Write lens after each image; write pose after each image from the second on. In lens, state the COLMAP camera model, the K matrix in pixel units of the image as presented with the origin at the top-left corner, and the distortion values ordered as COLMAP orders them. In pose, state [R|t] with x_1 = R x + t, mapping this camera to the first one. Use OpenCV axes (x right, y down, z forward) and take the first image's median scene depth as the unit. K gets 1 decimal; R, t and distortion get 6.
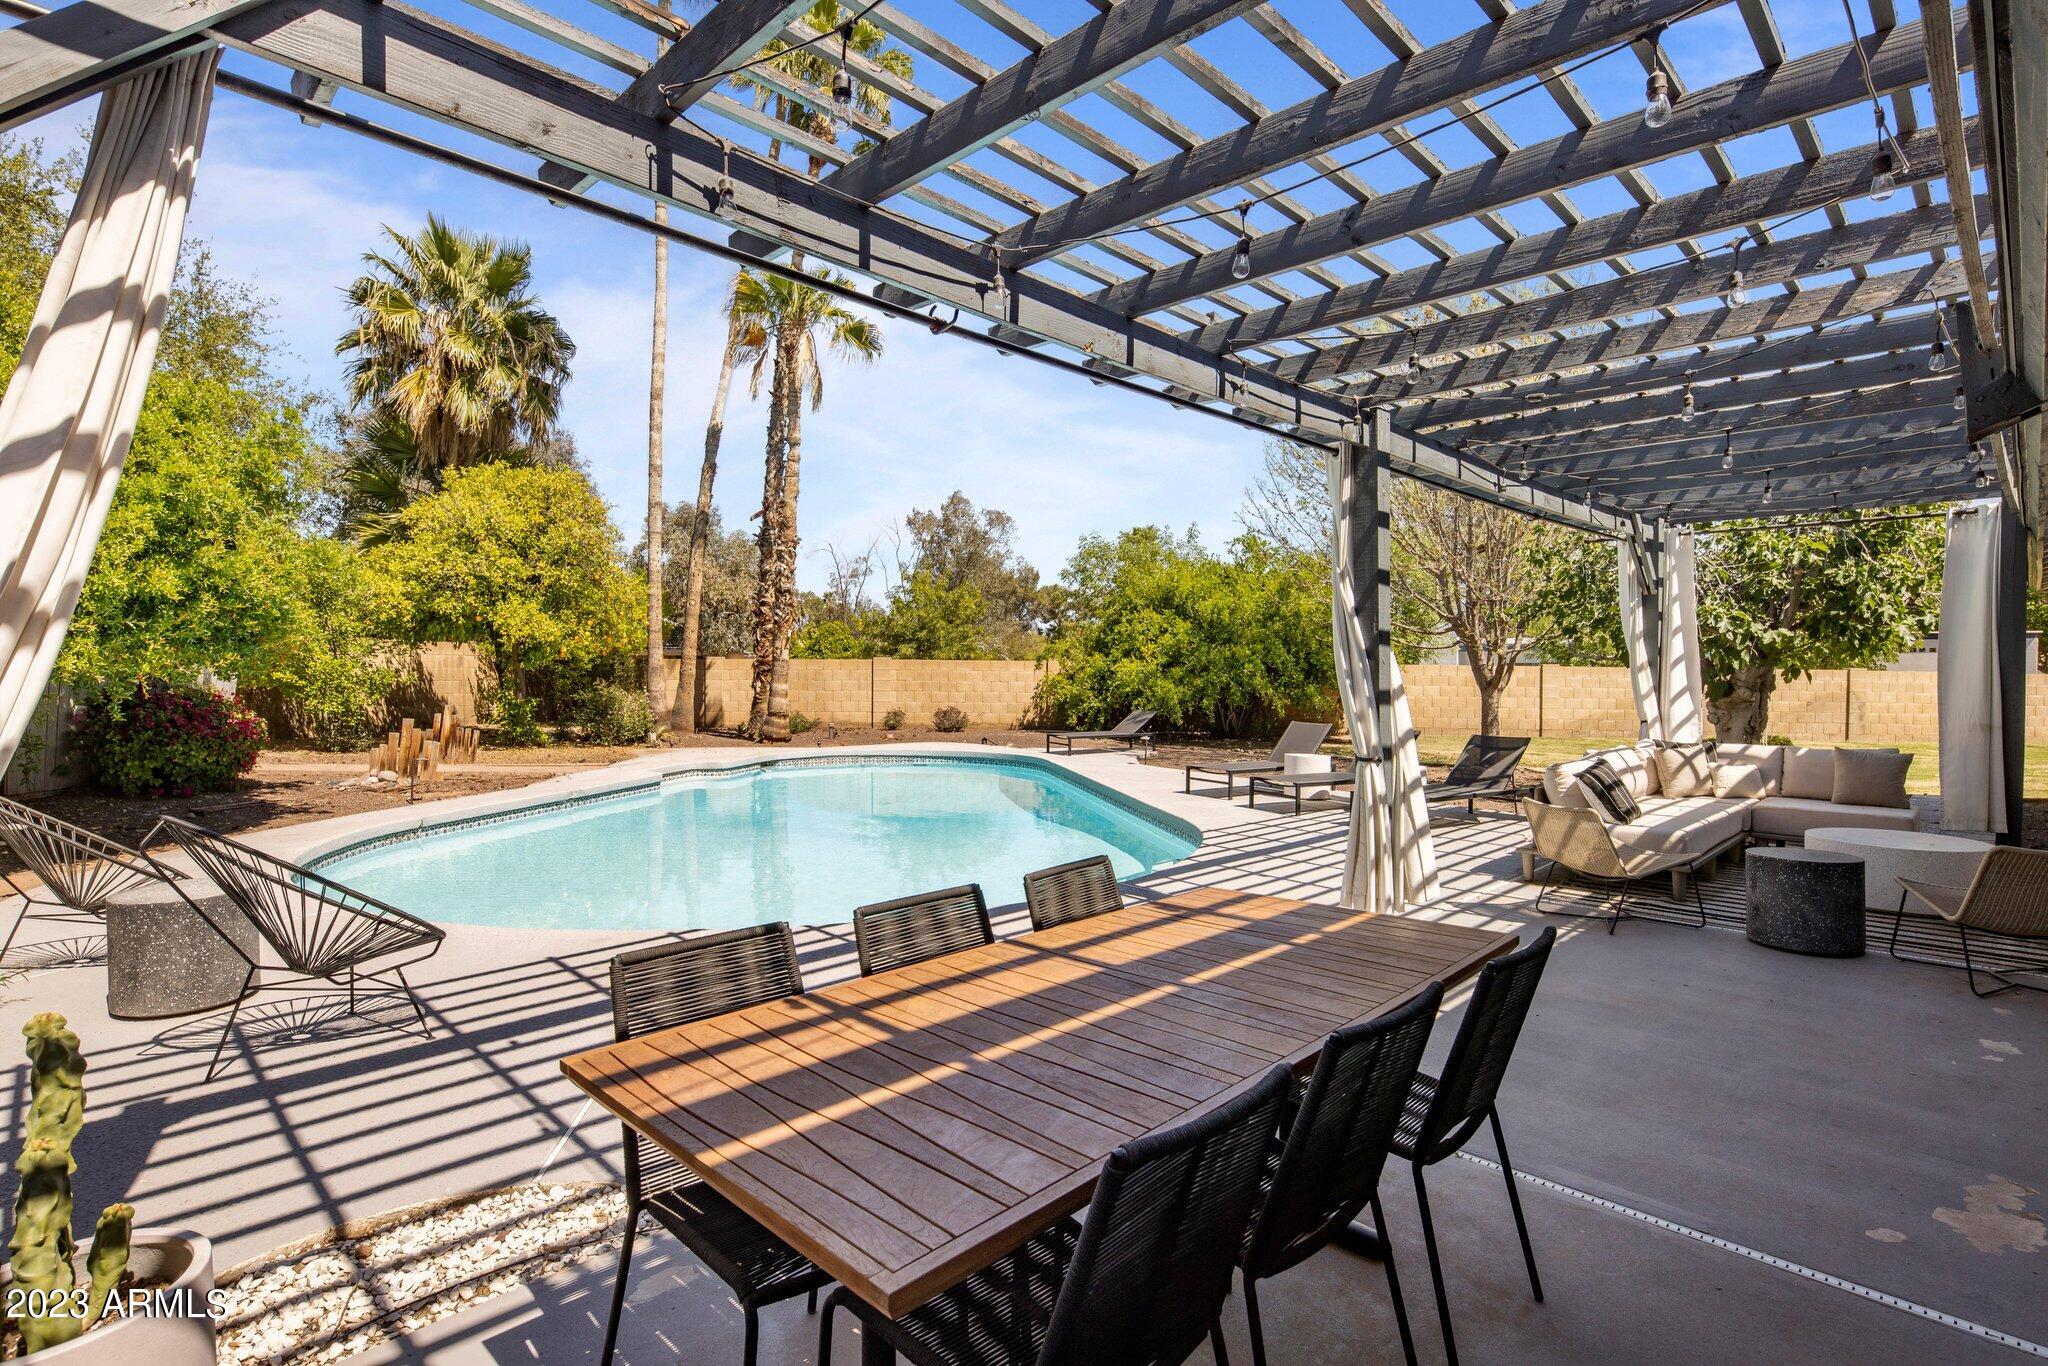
lens RADIAL K [[1005.5, 0, 1020.4], [0, 1005.5, 682.5], [0, 0, 1]] dist [0.014674, 0.000447]
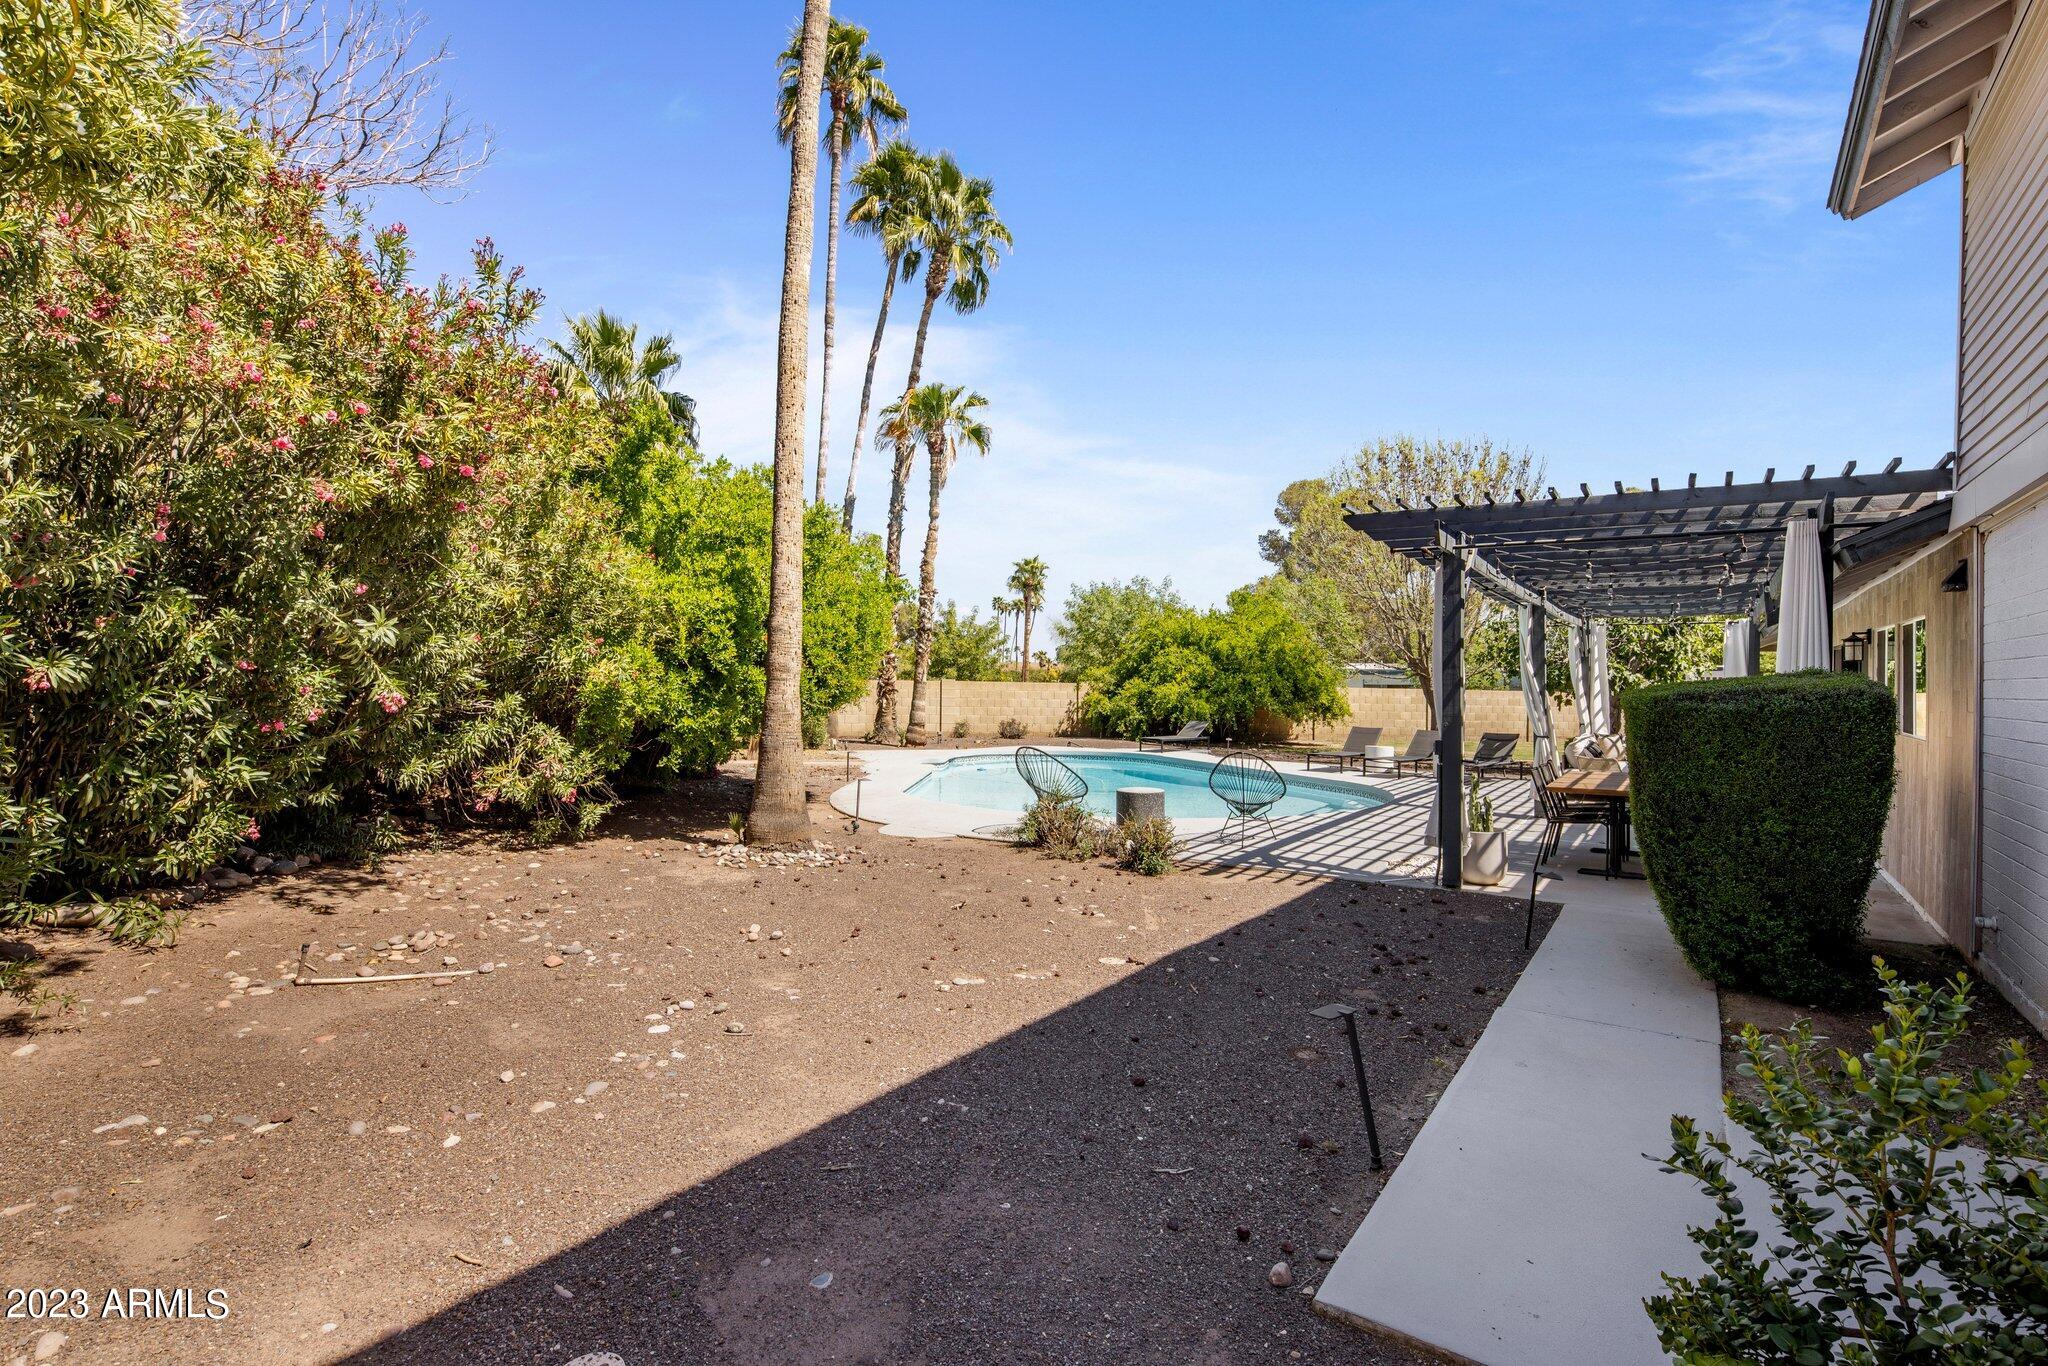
lens RADIAL K [[1005.5, 0, 1027.0], [0, 1005.5, 680.2], [0, 0, 1]] dist [0.014674, 0.000447]
pose [[0.981852, 0.006981, 0.189519, -0.334360], [-0.003756, 0.999842, -0.017369, -0.003353], [-0.189610, 0.016342, 0.981723, -0.286515]]
